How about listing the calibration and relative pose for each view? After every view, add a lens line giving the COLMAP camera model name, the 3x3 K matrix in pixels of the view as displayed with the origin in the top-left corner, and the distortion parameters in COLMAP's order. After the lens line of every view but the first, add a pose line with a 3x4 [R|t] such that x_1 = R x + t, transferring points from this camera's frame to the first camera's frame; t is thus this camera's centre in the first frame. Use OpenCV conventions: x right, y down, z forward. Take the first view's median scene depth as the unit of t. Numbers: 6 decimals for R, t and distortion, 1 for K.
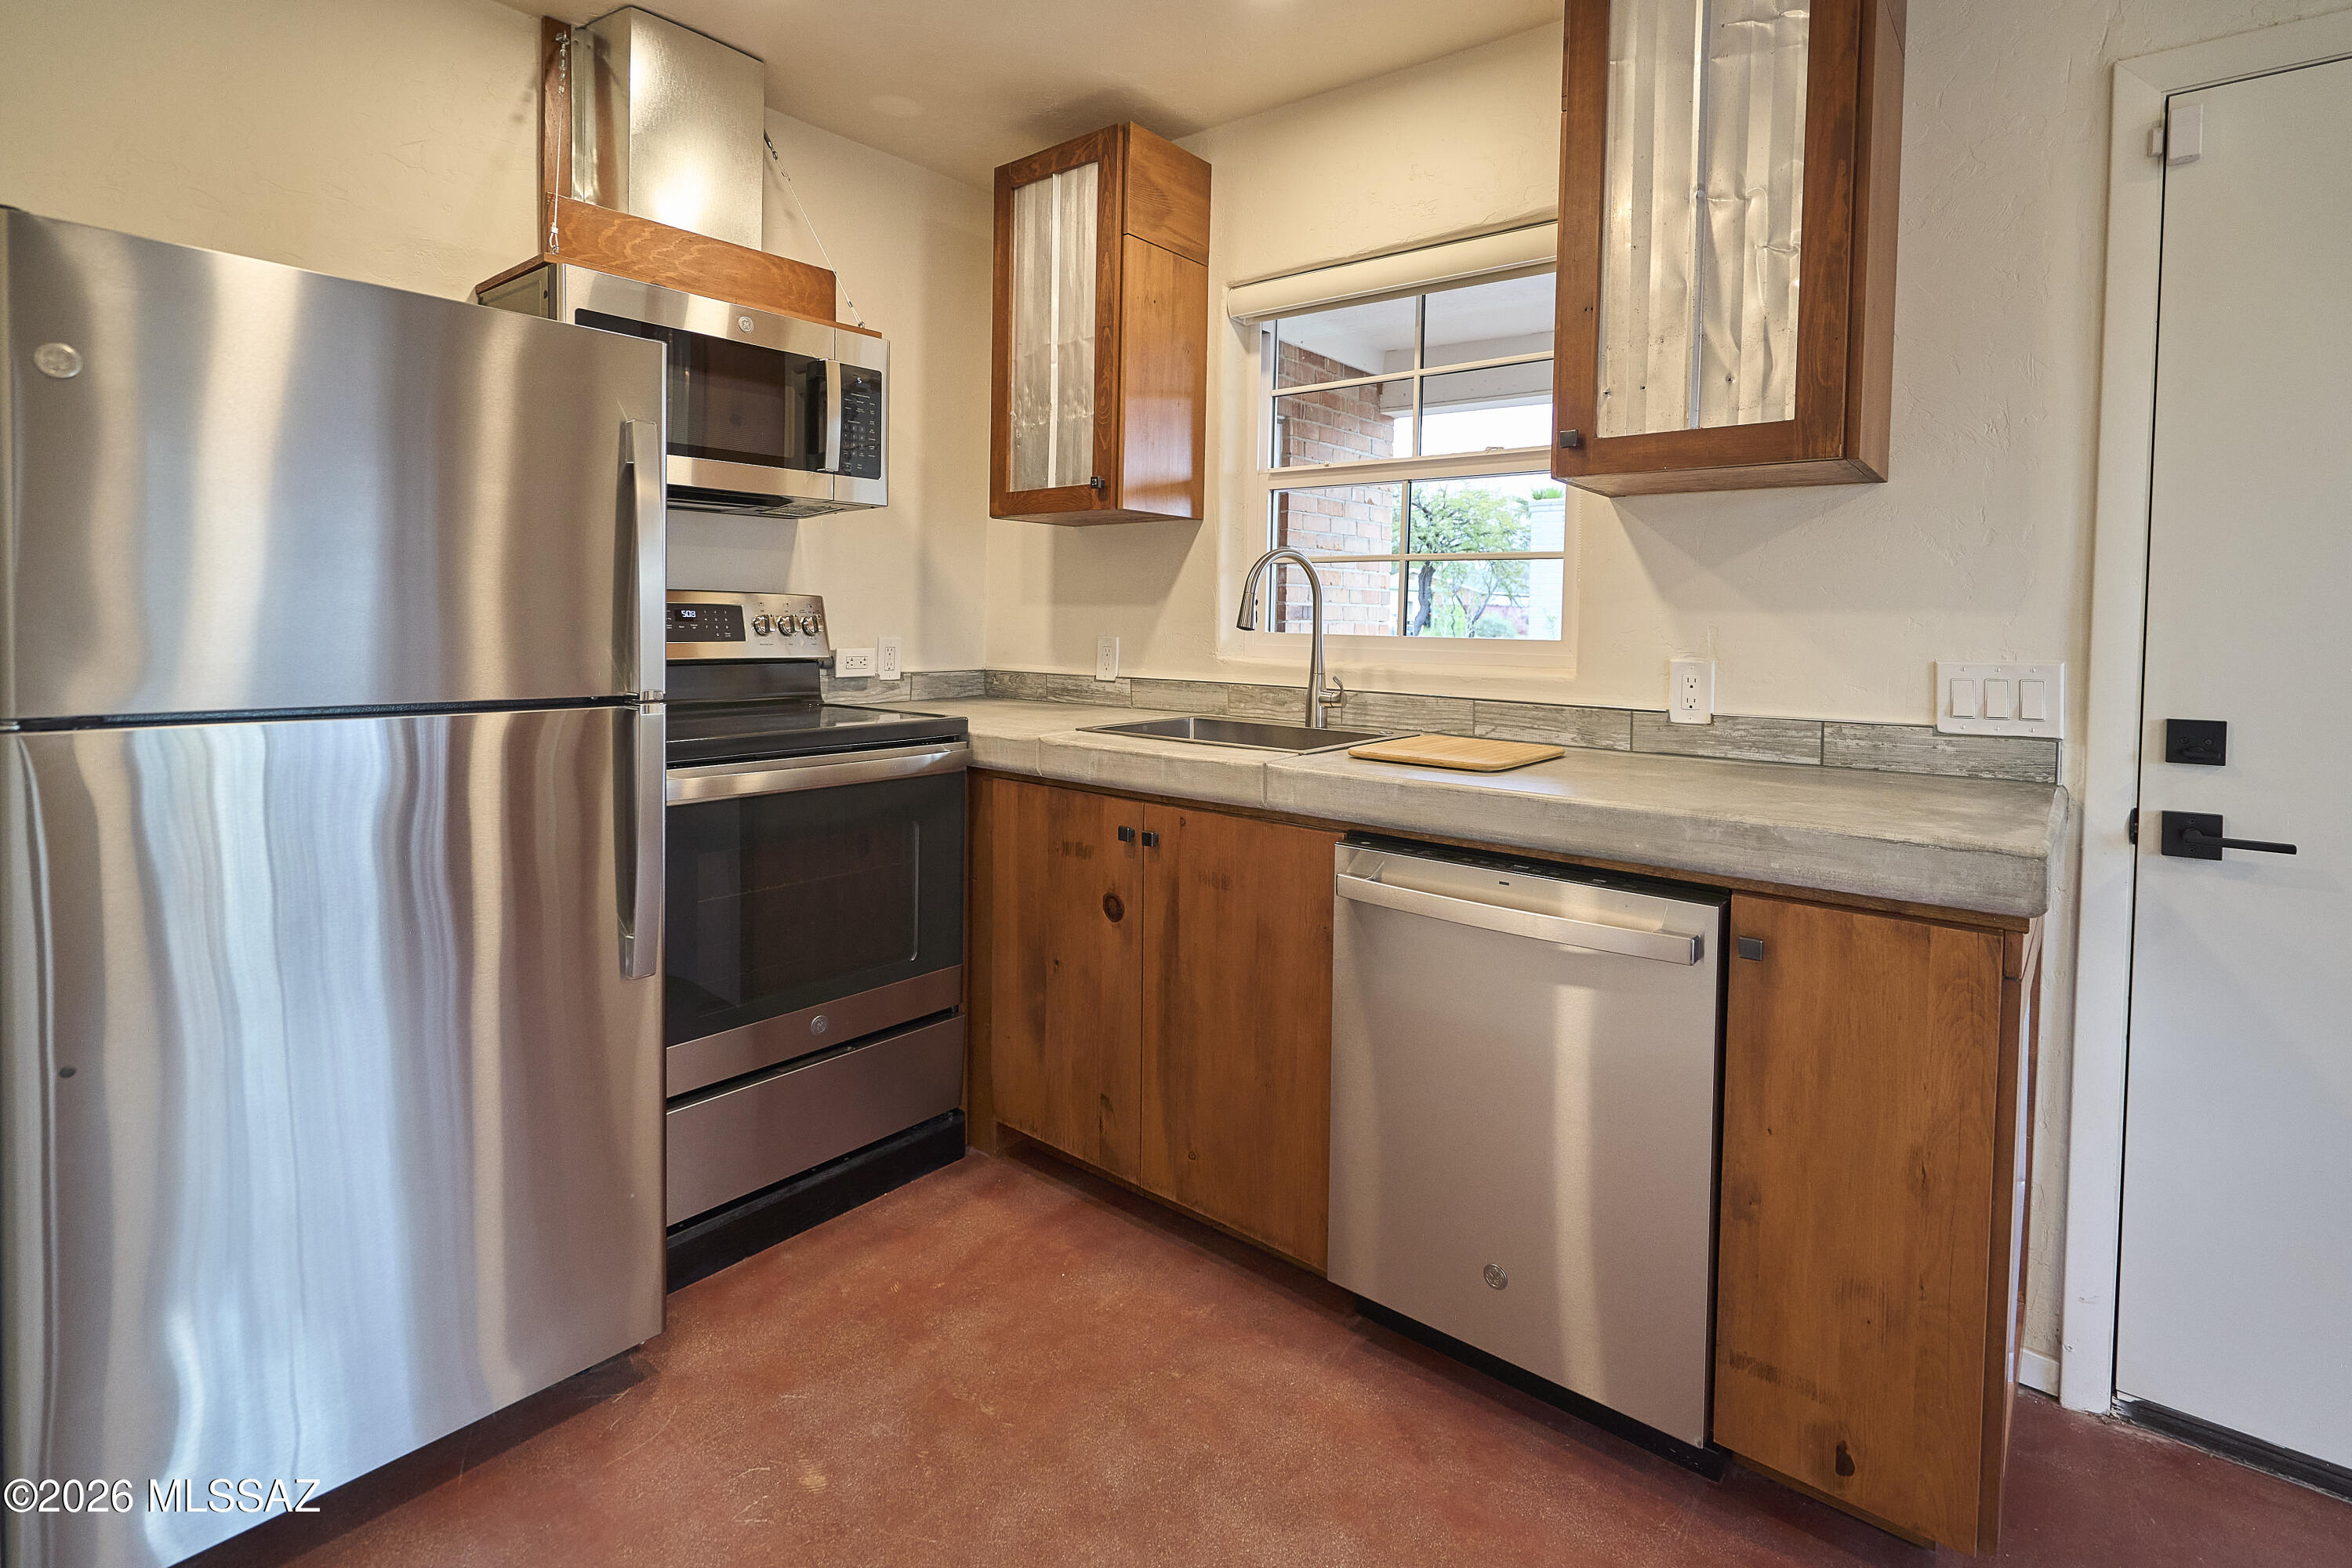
lens RADIAL K [[1129.3, 0, 1164.5], [0, 1129.3, 657.0], [0, 0, 1]] dist [0.000494, 0.000266]
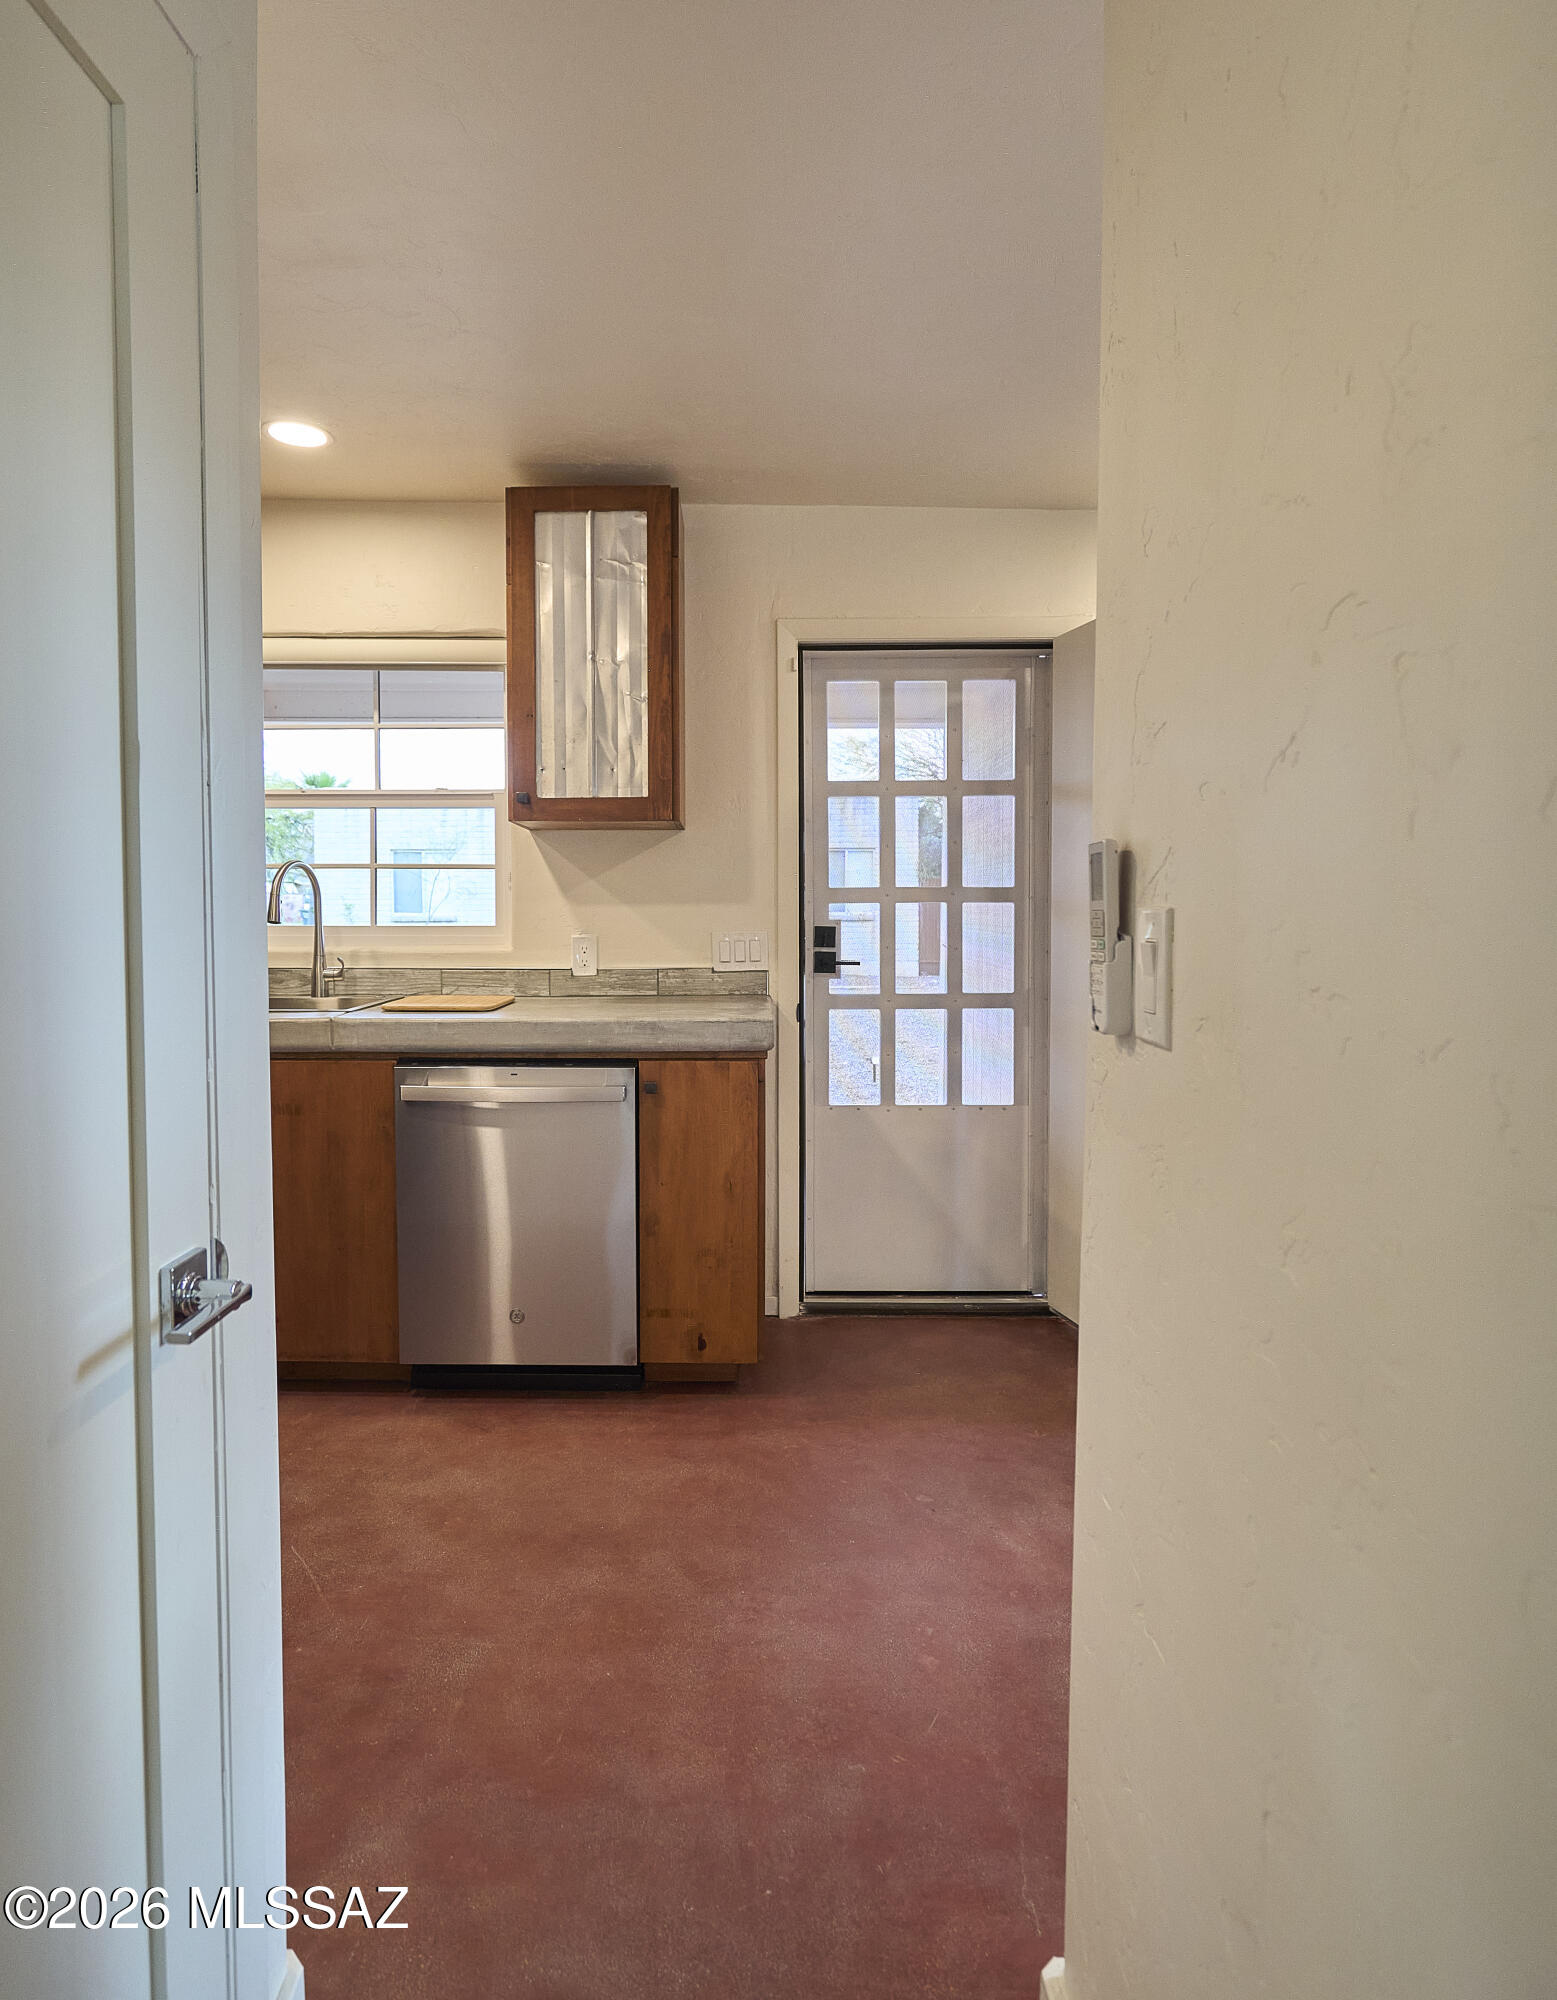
lens RADIAL K [[1156.9, 0, 731.3], [0, 1156.9, 958.7], [0, 0, 1]] dist [-0.001586, 0.000158]
pose [[0.780915, -0.043256, 0.623138, -0.386411], [0.035515, 0.999060, 0.024844, 0.002039], [-0.623627, 0.002730, 0.781717, -0.399424]]
